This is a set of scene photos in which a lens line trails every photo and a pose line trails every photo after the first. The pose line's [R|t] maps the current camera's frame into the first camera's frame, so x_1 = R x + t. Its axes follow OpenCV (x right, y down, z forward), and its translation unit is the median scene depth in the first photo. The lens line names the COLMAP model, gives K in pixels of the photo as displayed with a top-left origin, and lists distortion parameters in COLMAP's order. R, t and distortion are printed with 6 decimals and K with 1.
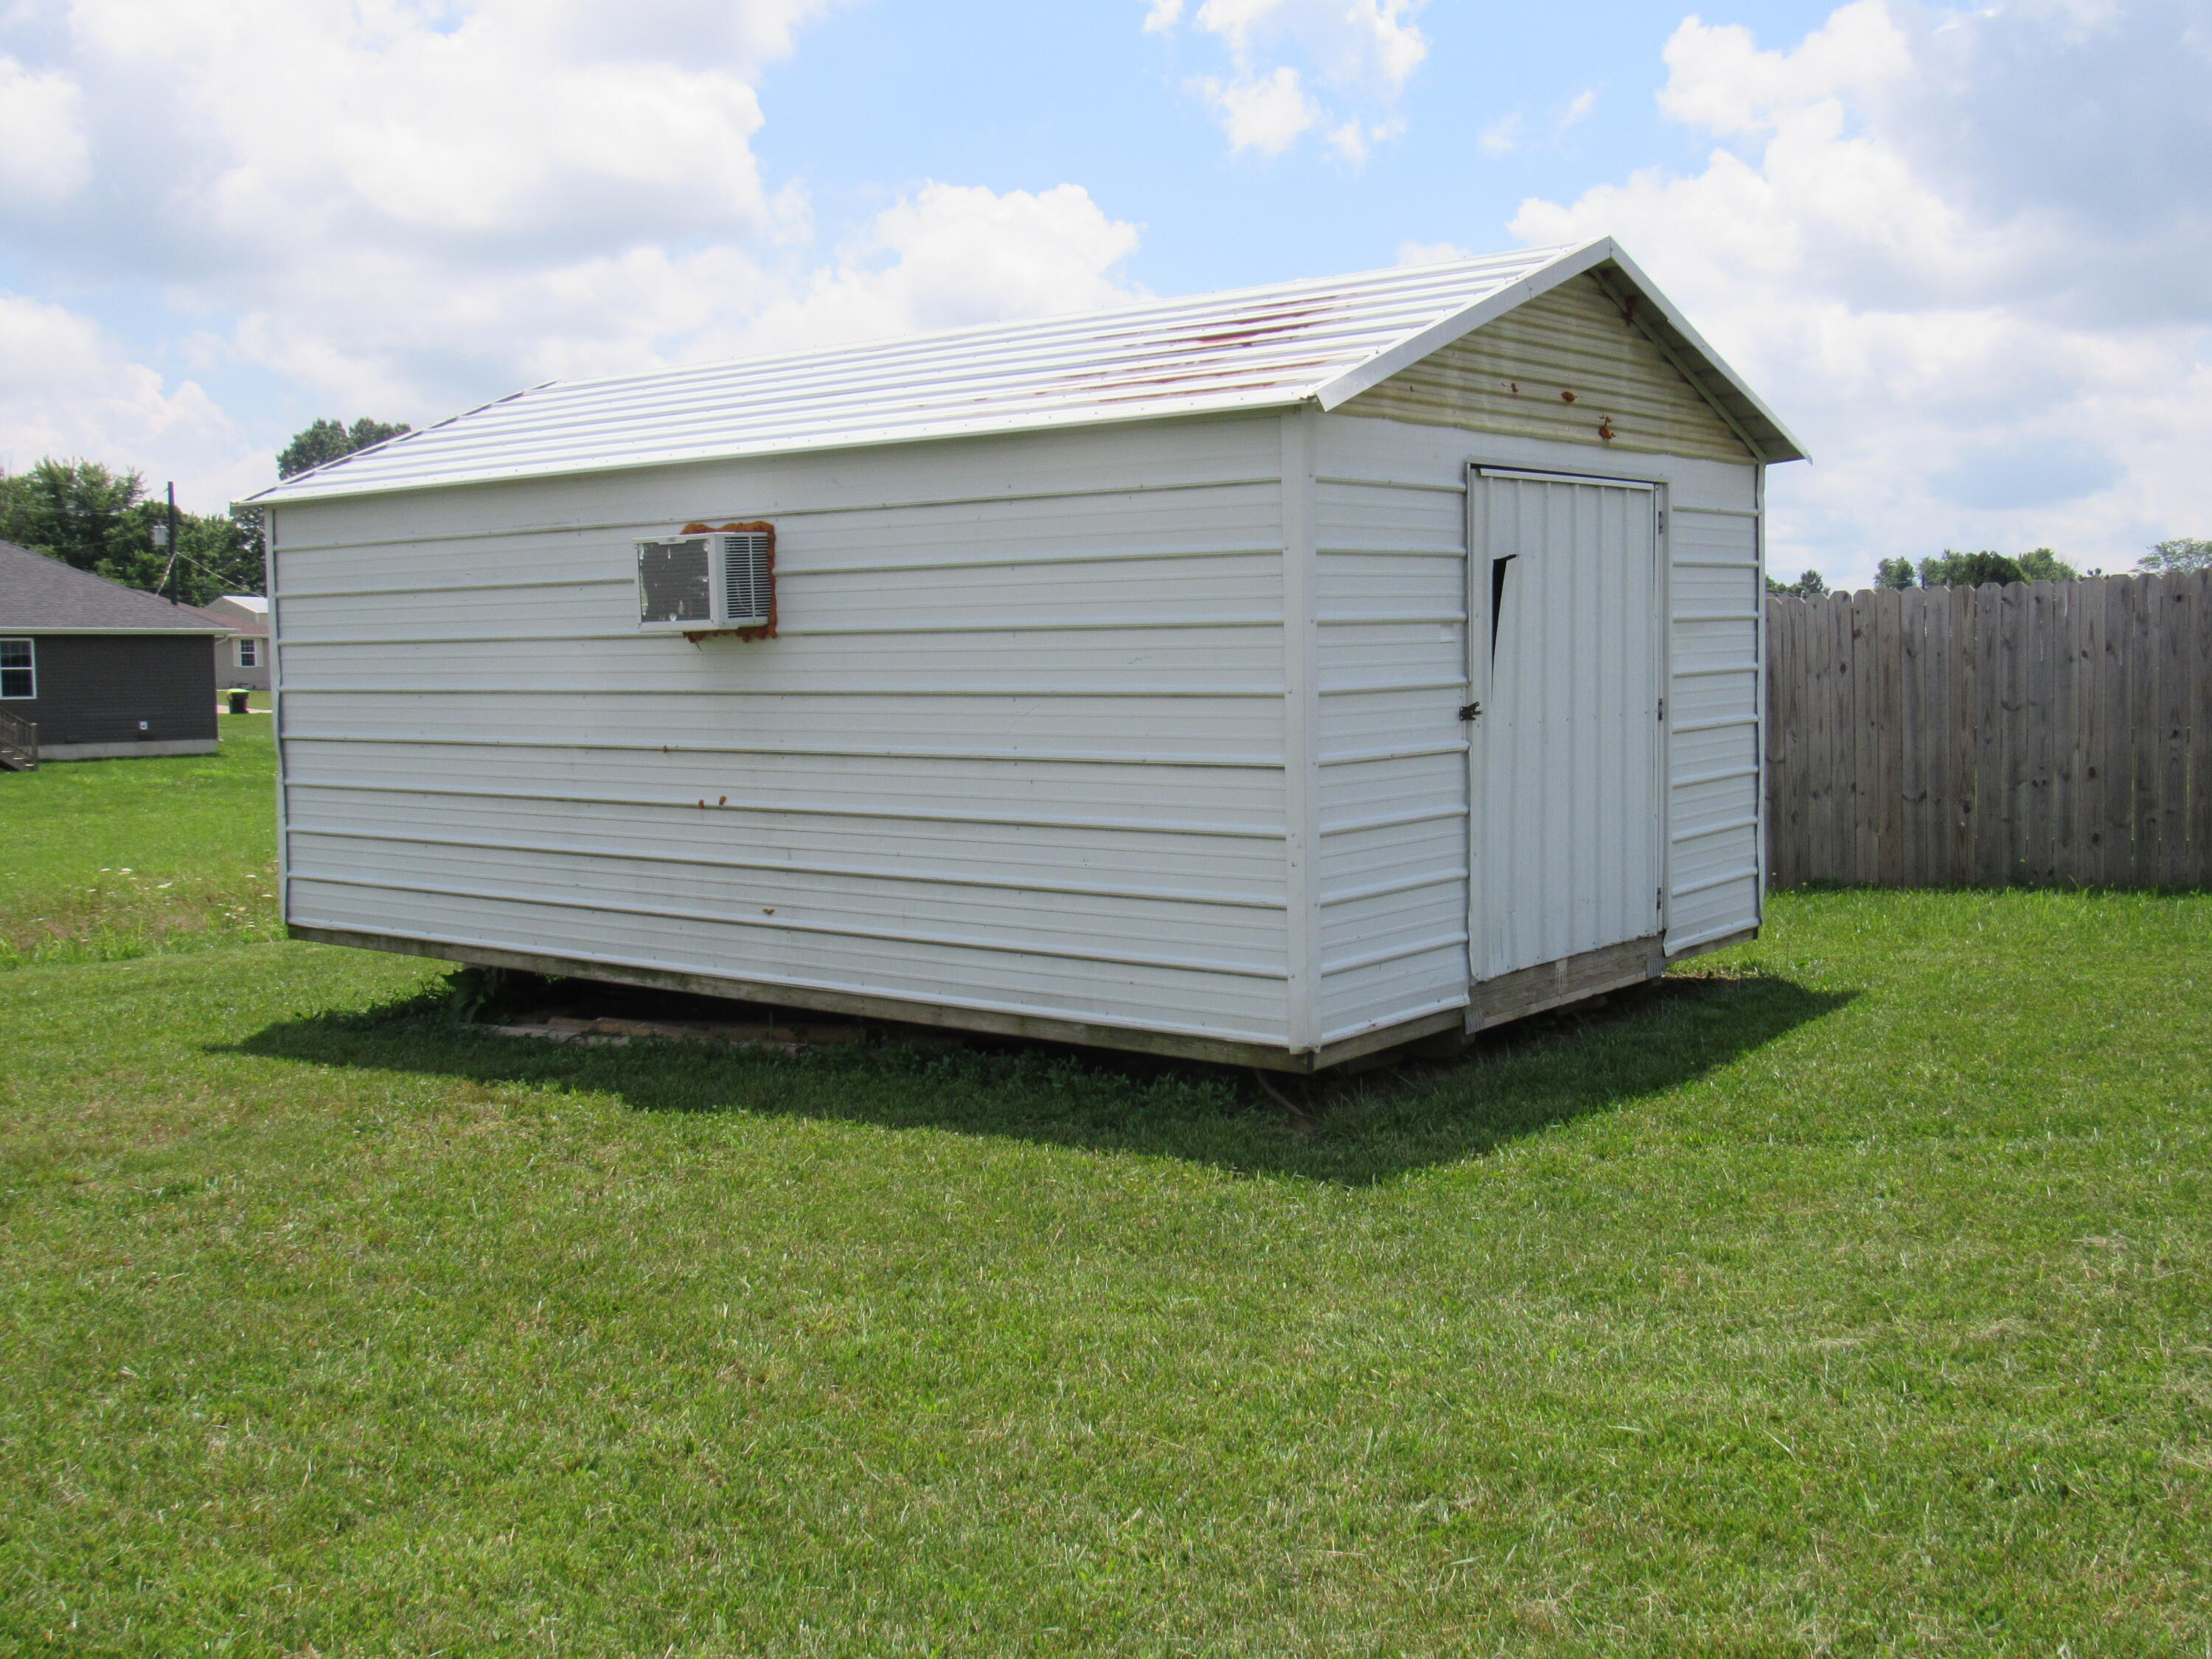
lens RADIAL K [[2247.4, 0, 1106.0], [0, 2247.4, 829.5], [0, 0, 1]] dist [-0.062070, 0.004109]
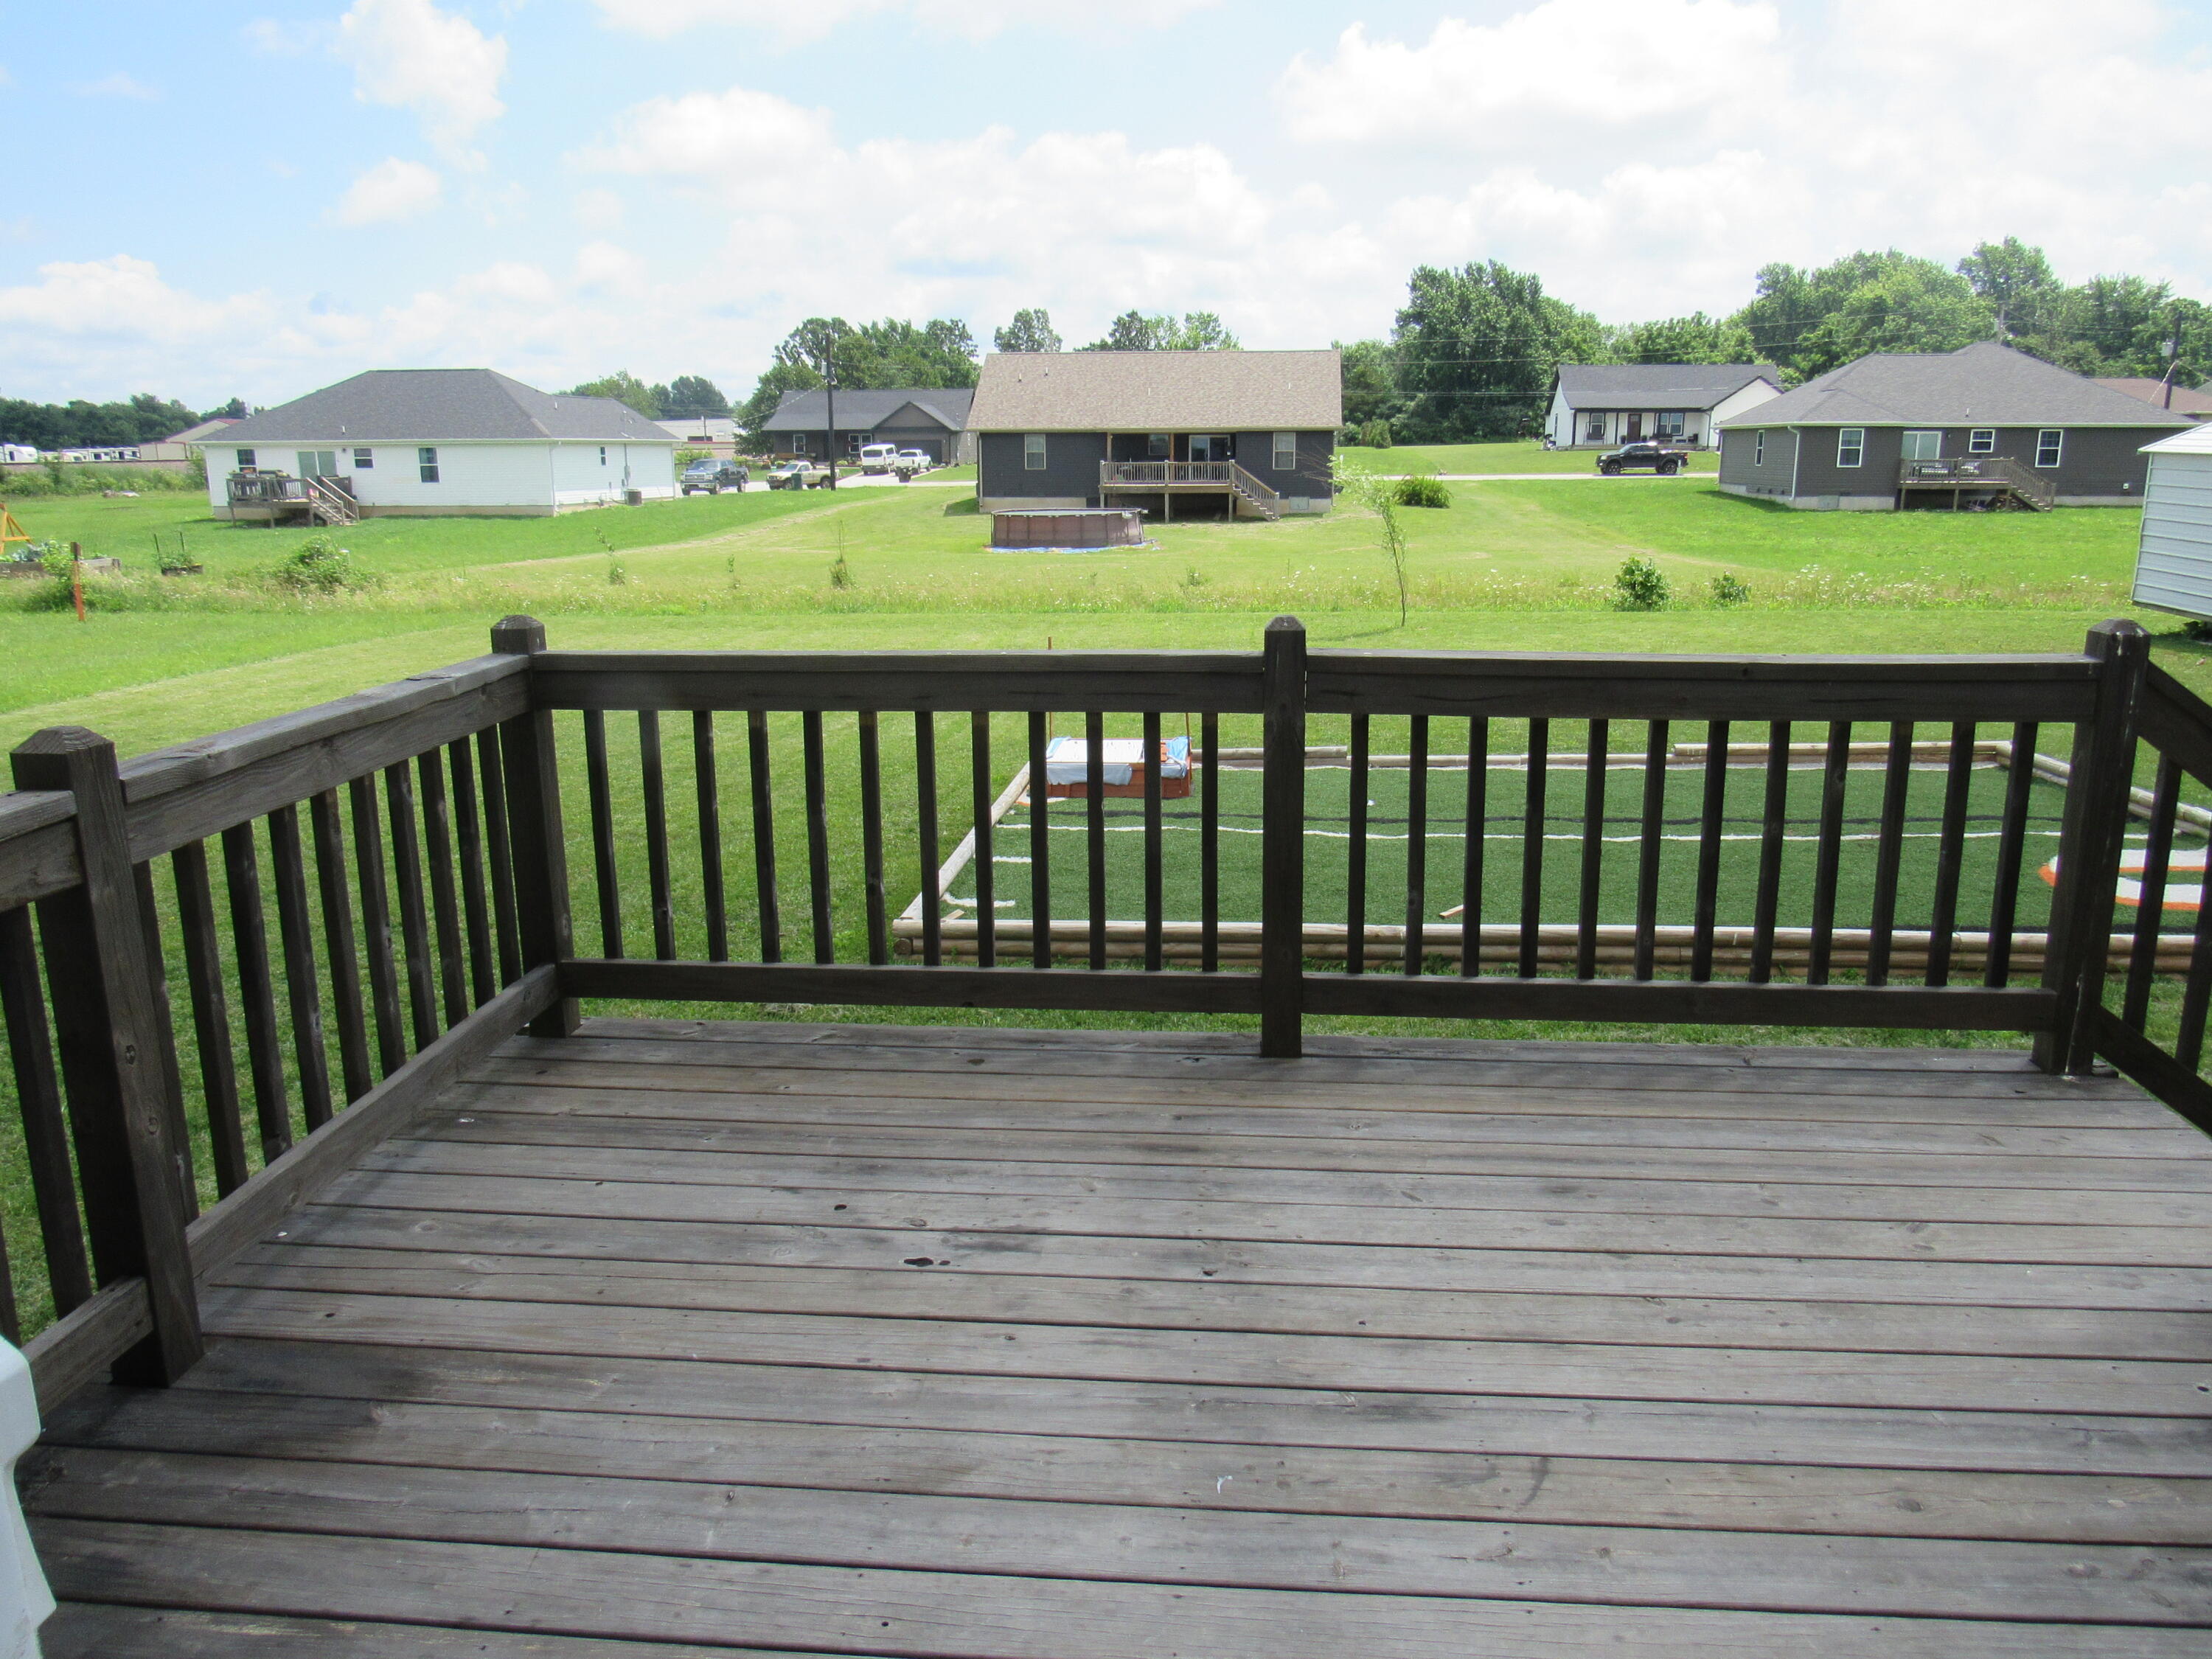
lens RADIAL K [[1575.9, 0, 1108.8], [0, 1575.9, 829.4], [0, 0, 1]] dist [-0.031457, 0.007894]
pose [[0.553031, 0.212349, -0.805645, 0.058451], [-0.058136, 0.974453, 0.216935, -0.002851], [0.831130, -0.073135, 0.551248, -0.123275]]
